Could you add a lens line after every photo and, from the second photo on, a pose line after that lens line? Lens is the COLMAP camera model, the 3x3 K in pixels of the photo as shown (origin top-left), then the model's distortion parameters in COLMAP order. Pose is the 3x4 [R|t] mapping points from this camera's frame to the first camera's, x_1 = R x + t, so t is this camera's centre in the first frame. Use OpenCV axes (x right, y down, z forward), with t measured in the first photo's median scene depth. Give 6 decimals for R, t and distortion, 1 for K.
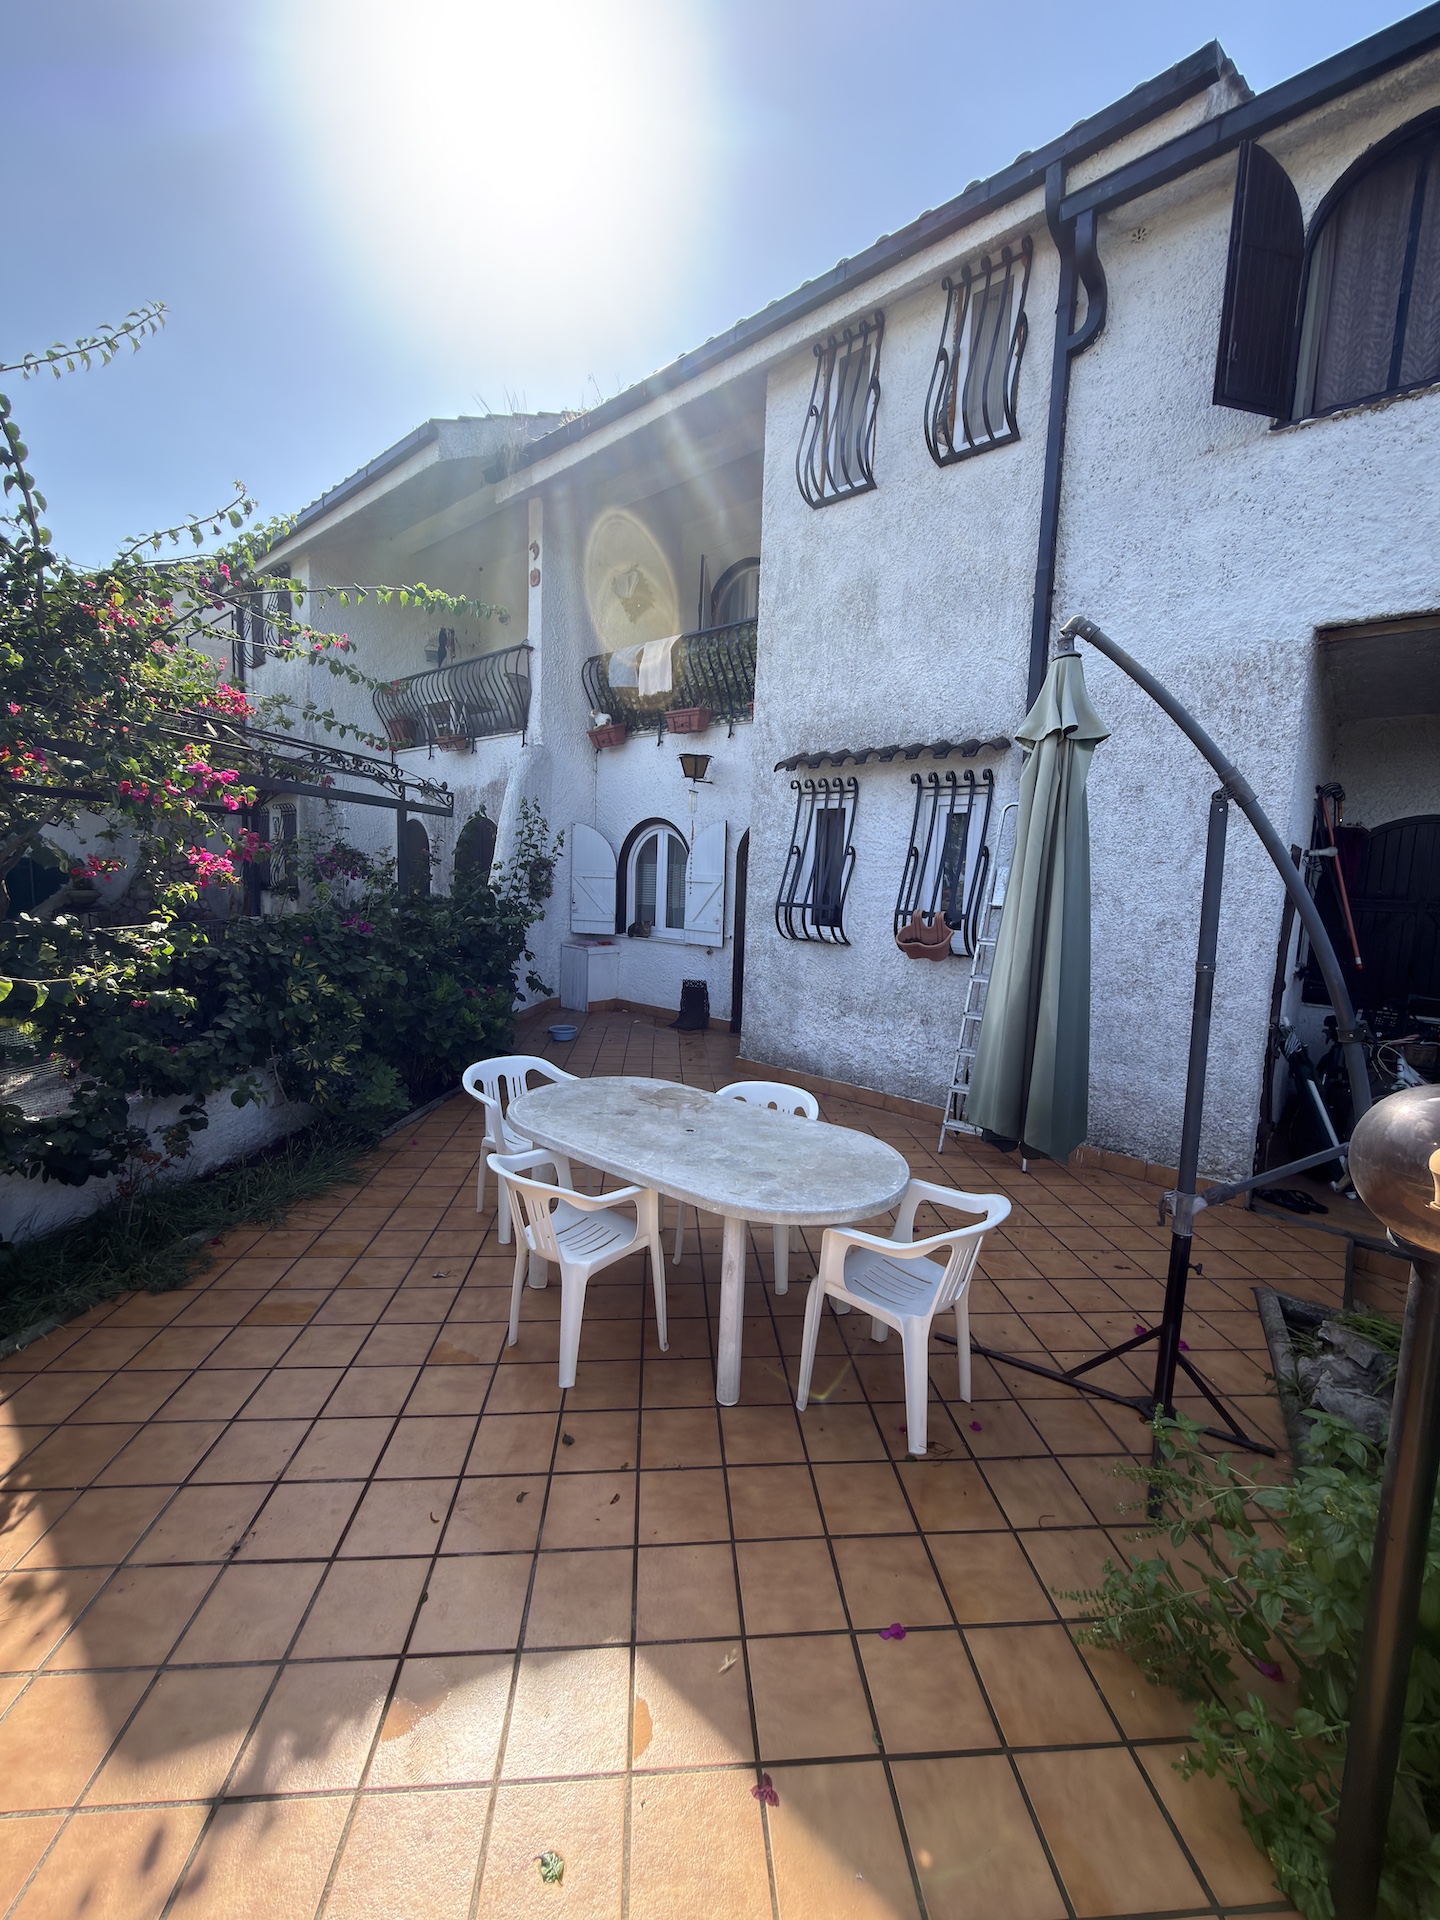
lens RADIAL K [[761.3, 0, 717.4], [0, 761.3, 957.3], [0, 0, 1]] dist [-0.000432, 0.000111]
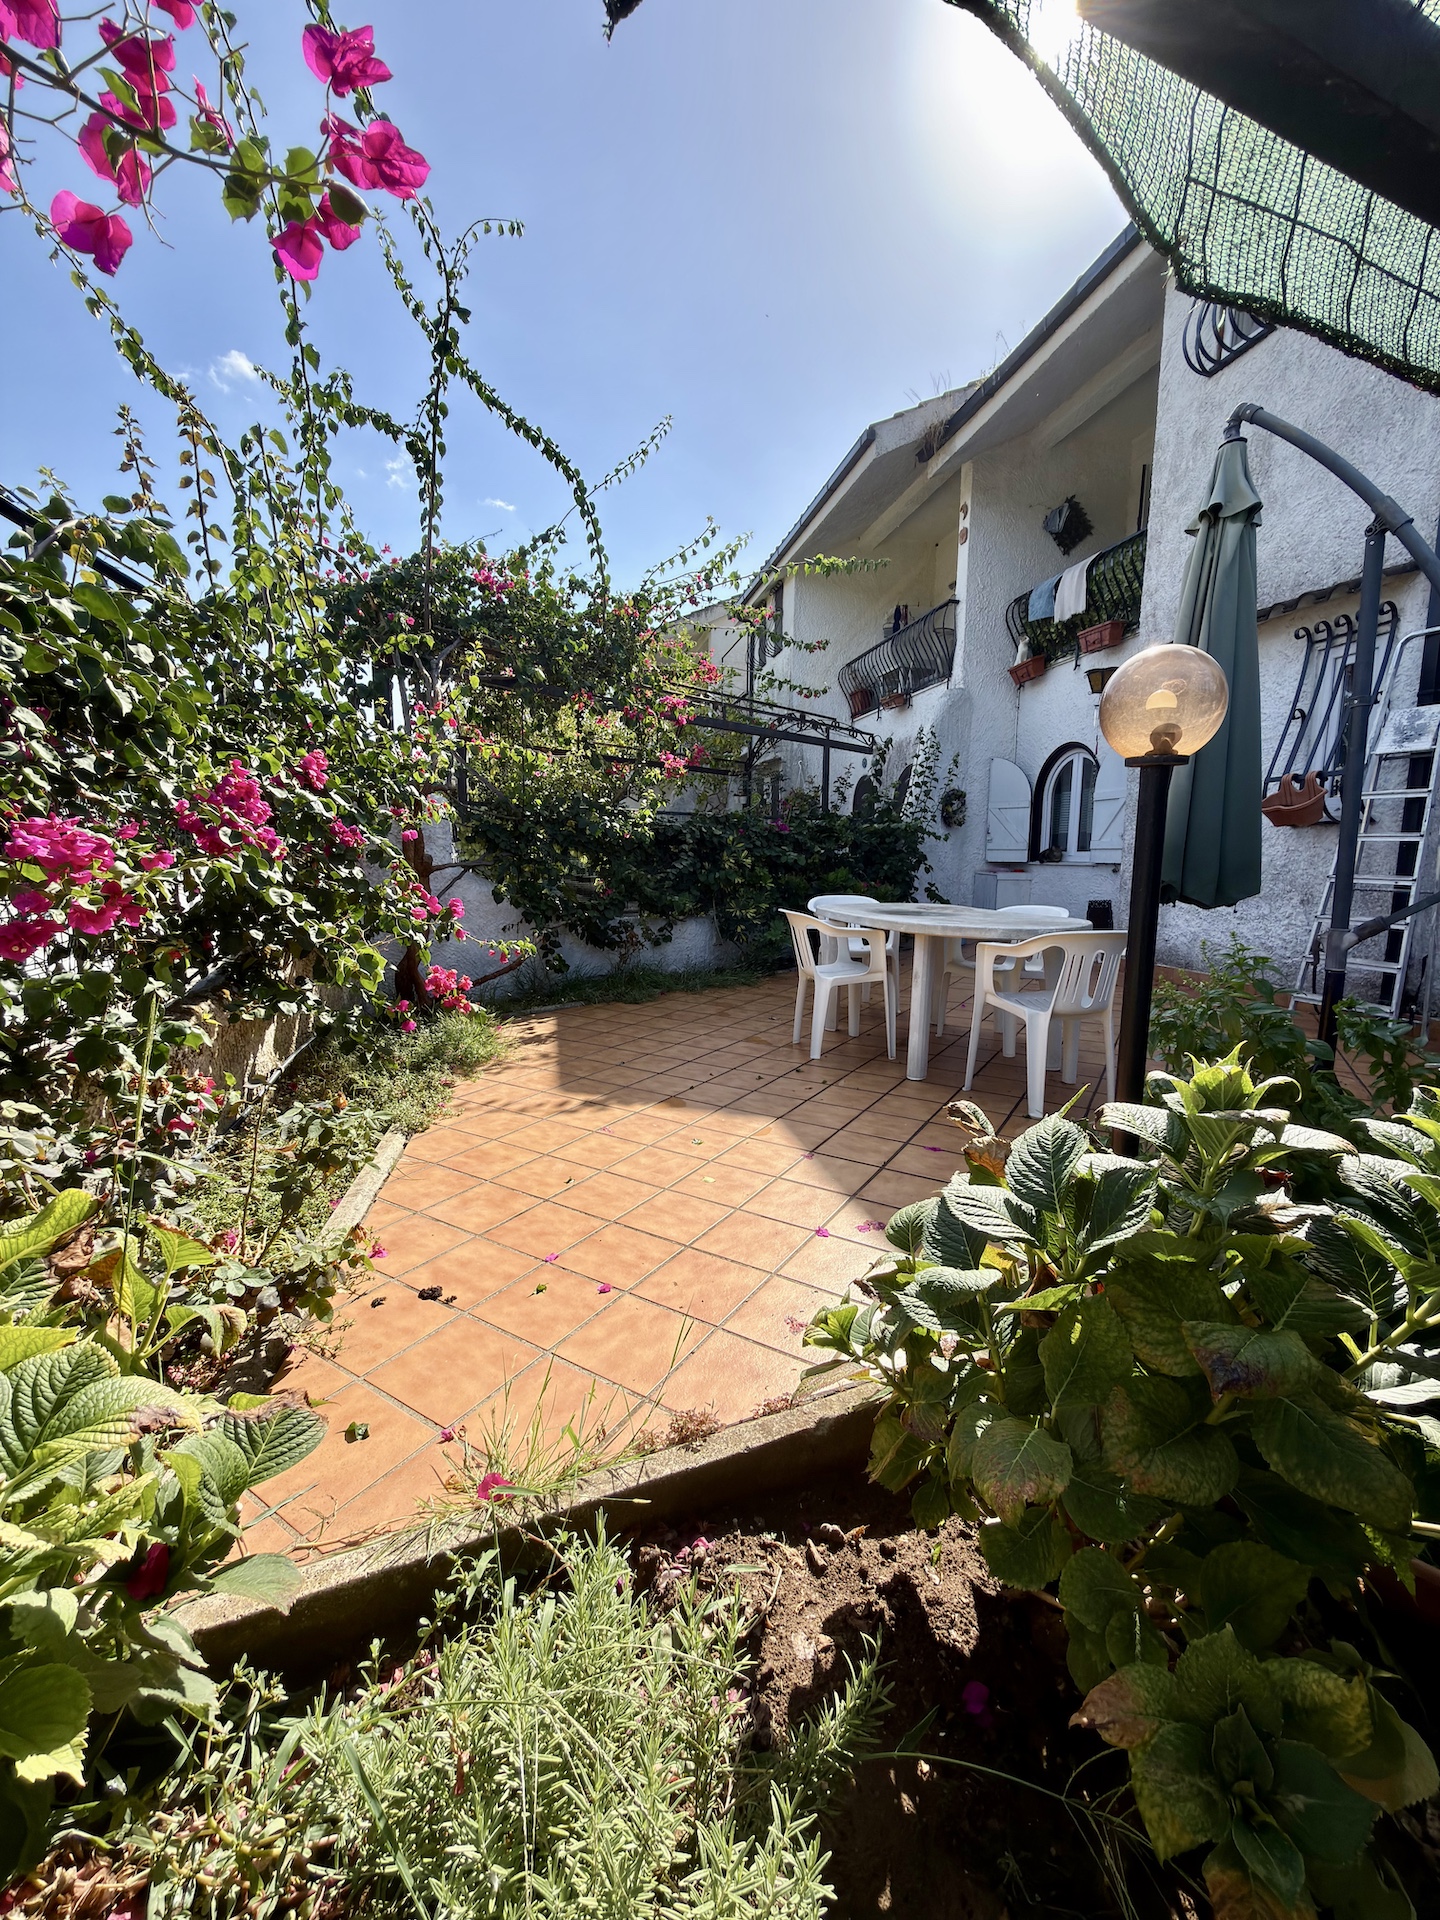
lens RADIAL K [[761.3, 0, 725.1], [0, 761.3, 962.5], [0, 0, 1]] dist [-0.000432, 0.000111]
pose [[0.808551, 0.051860, -0.586136, 0.186120], [-0.044562, 0.998645, 0.026887, 0.122593], [0.586736, 0.004380, 0.809767, -0.111308]]
